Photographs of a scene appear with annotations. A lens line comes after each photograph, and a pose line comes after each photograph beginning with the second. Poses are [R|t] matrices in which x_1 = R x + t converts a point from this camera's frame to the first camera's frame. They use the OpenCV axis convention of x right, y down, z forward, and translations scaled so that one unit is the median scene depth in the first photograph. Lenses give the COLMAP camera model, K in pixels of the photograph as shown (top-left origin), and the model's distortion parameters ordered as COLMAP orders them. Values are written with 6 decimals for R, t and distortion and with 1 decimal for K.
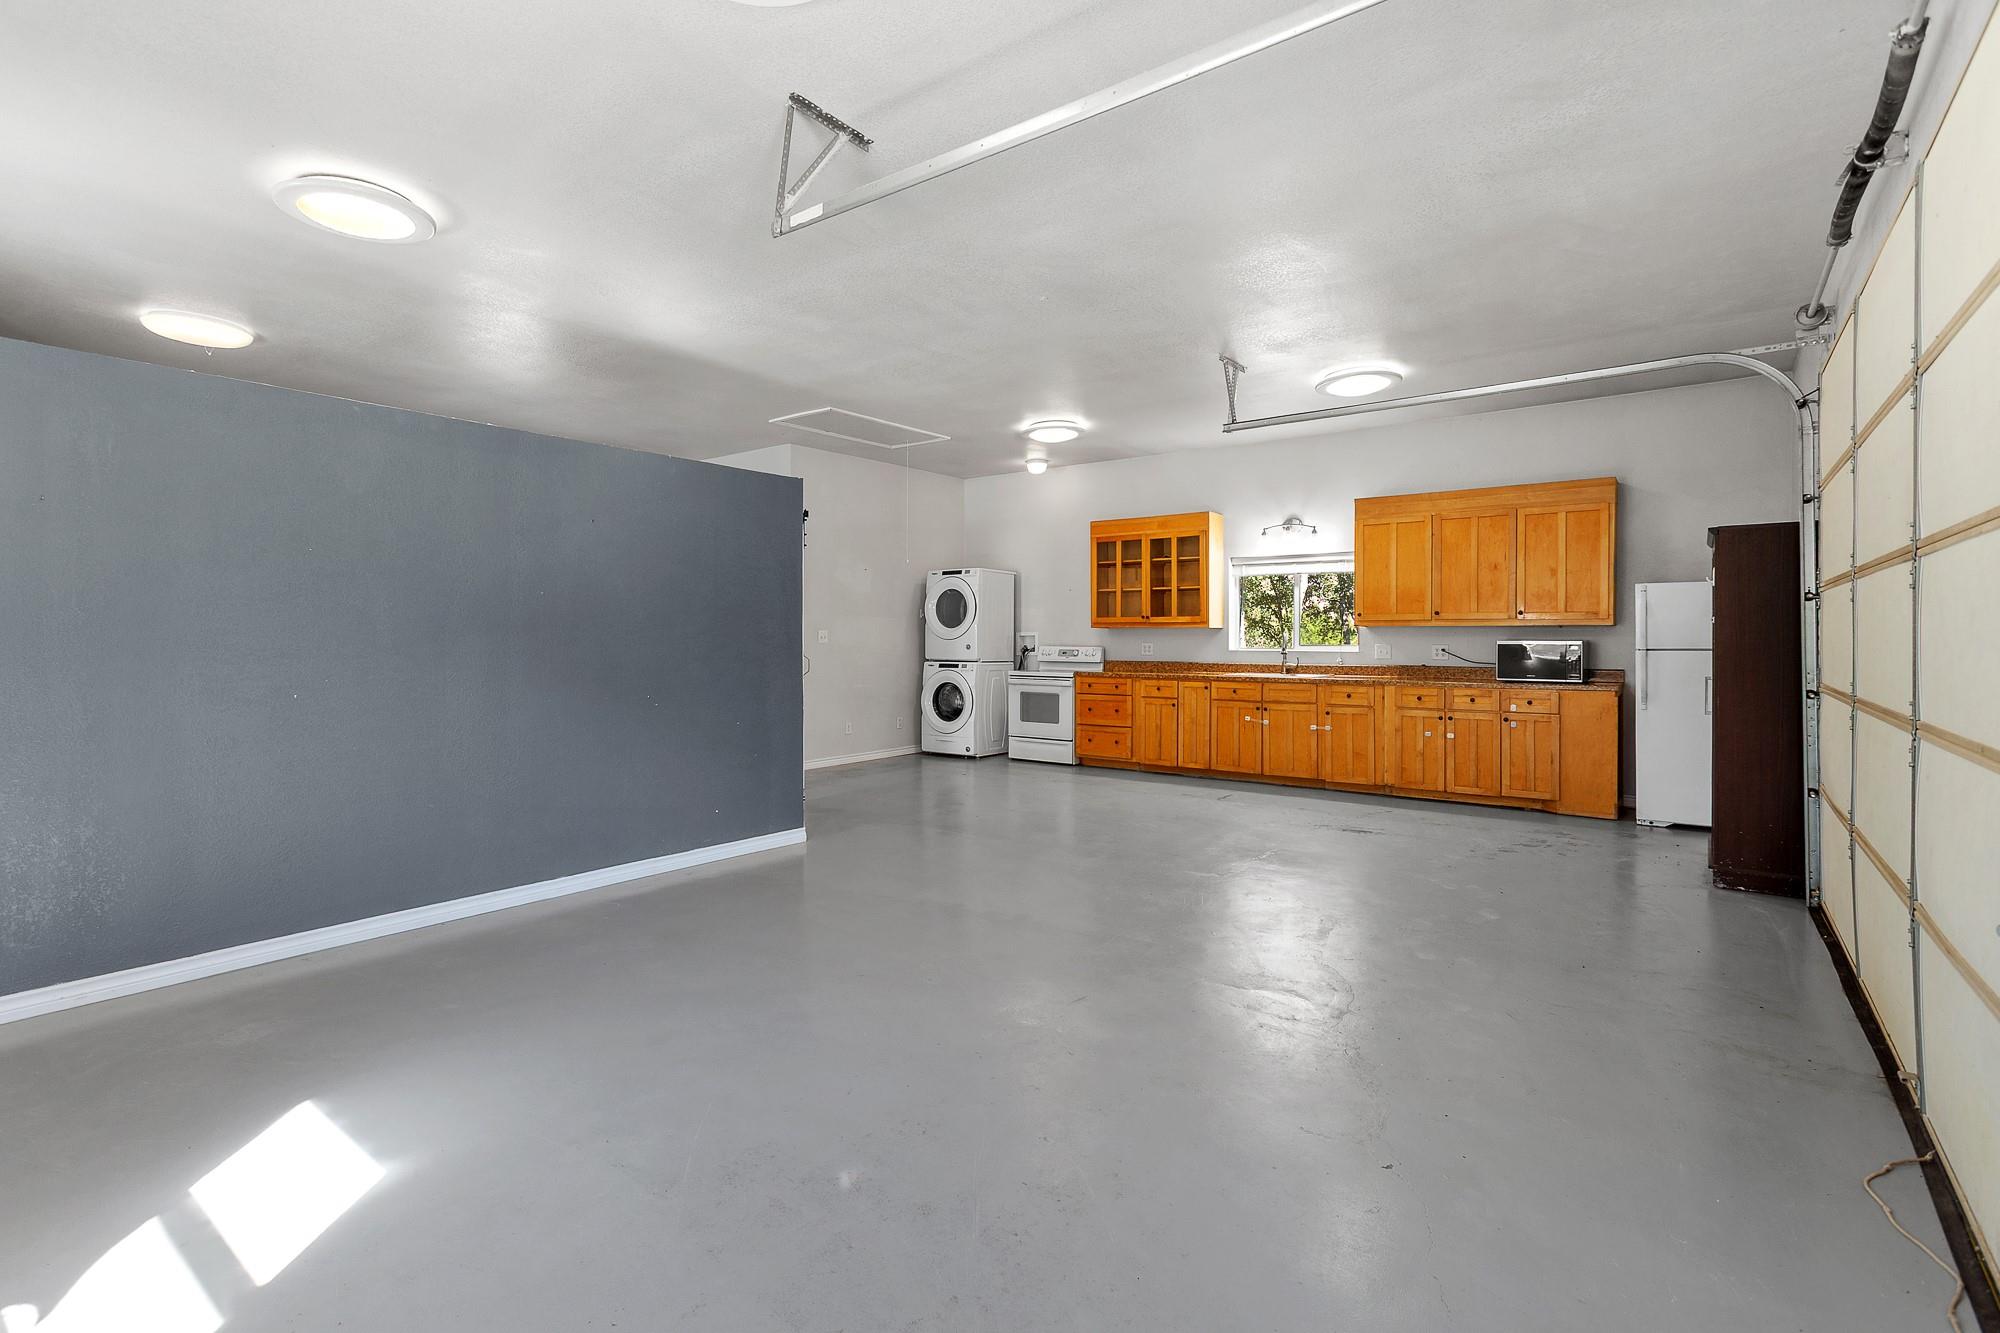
lens RADIAL K [[904.4, 0, 961.2], [0, 904.4, 651.8], [0, 0, 1]] dist [-0.024654, 0.016063]
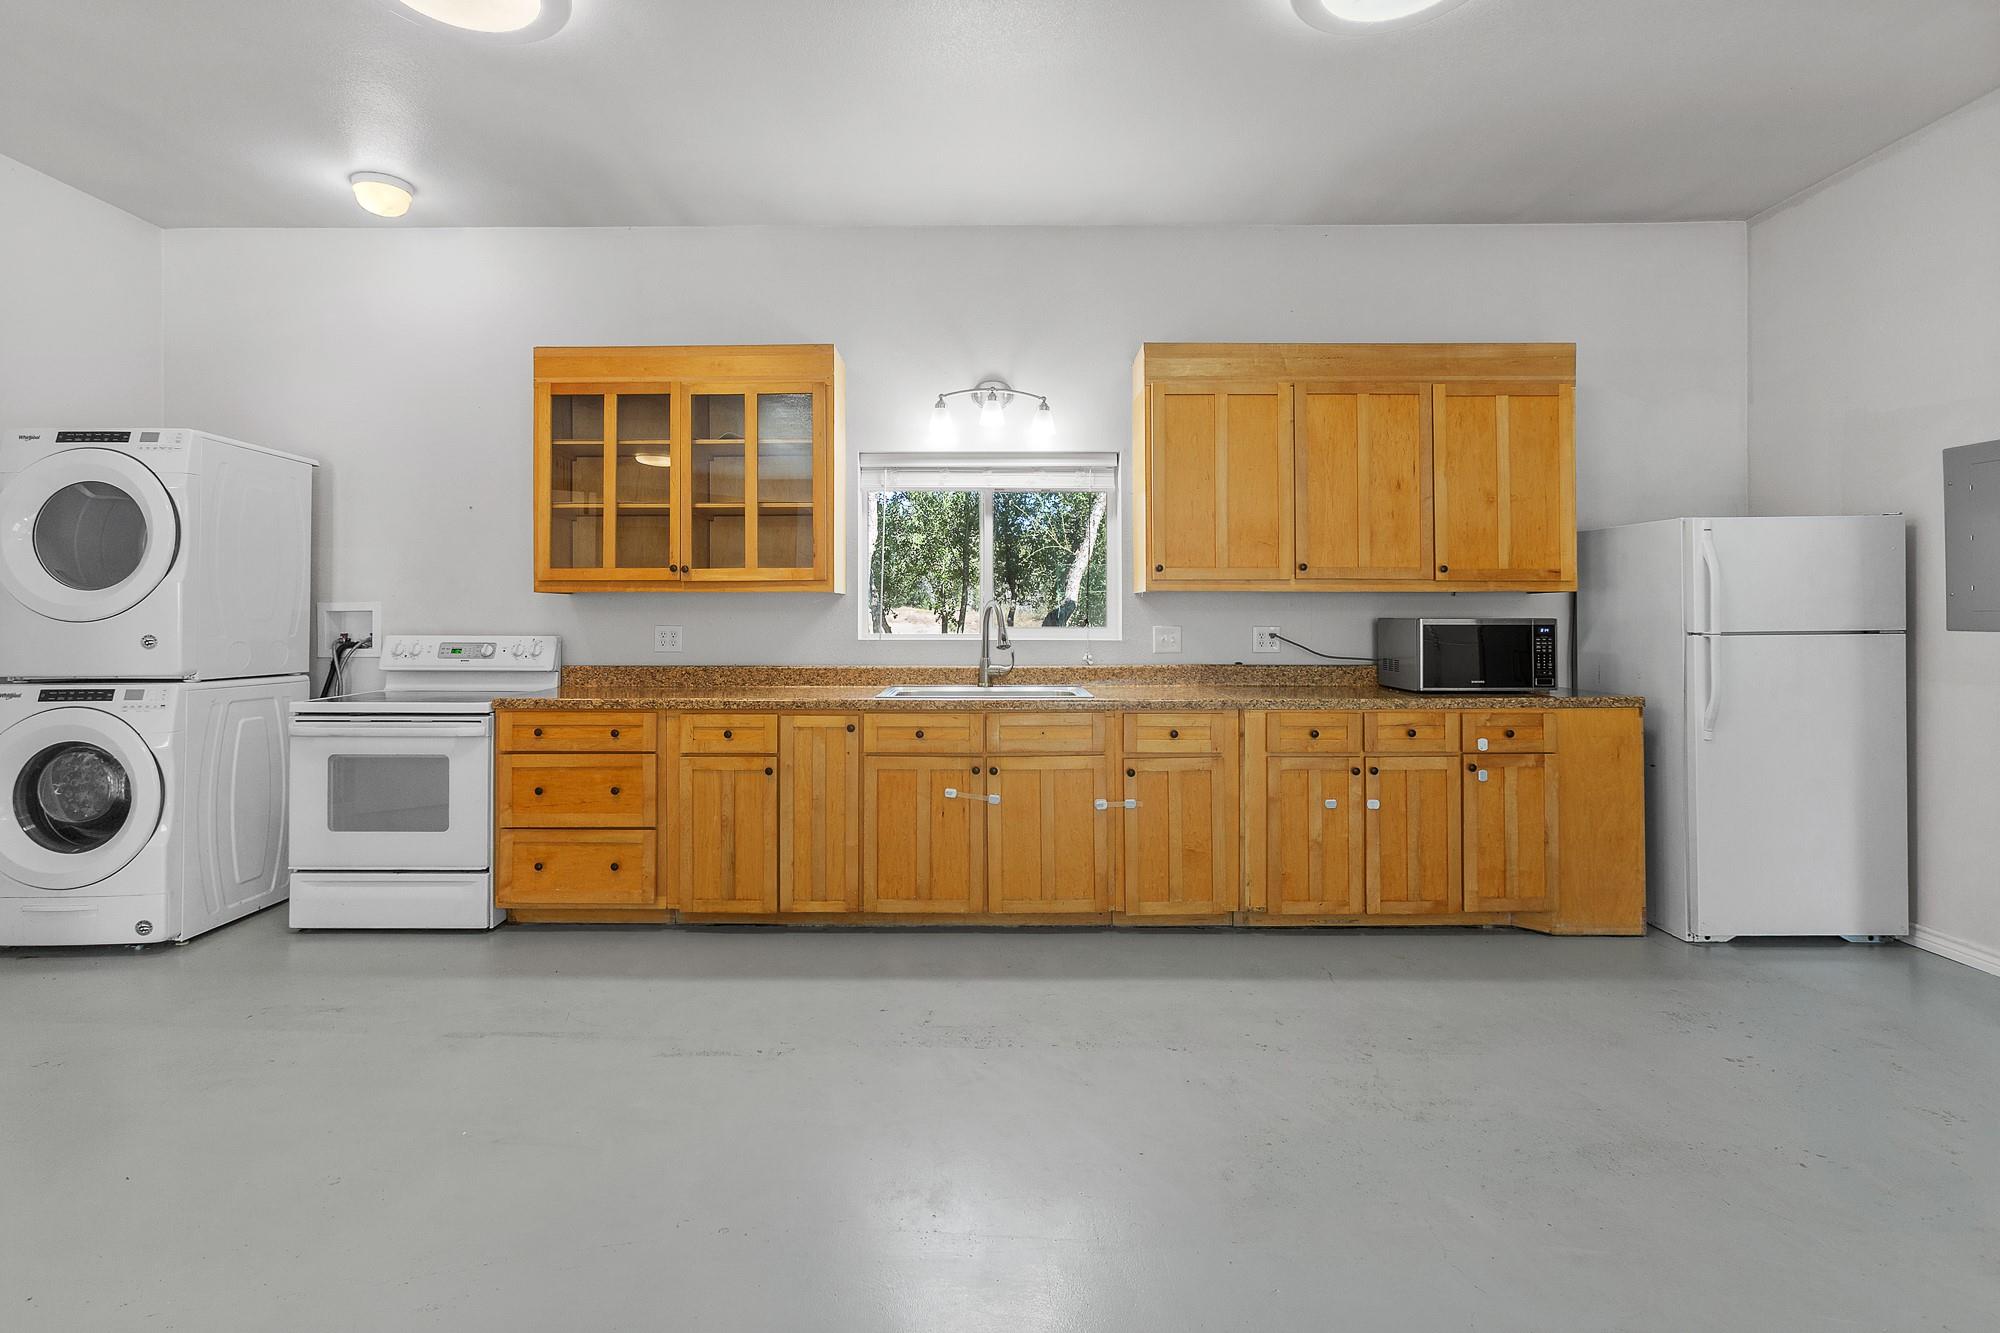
lens RADIAL K [[892.7, 0, 1002.7], [0, 892.7, 599.5], [0, 0, 1]] dist [-0.023431, 0.014759]
pose [[0.757358, 0.008135, 0.652950, 0.039183], [0.012532, 0.999557, -0.026989, -0.009380], [-0.652880, 0.028623, 0.756920, 0.565072]]
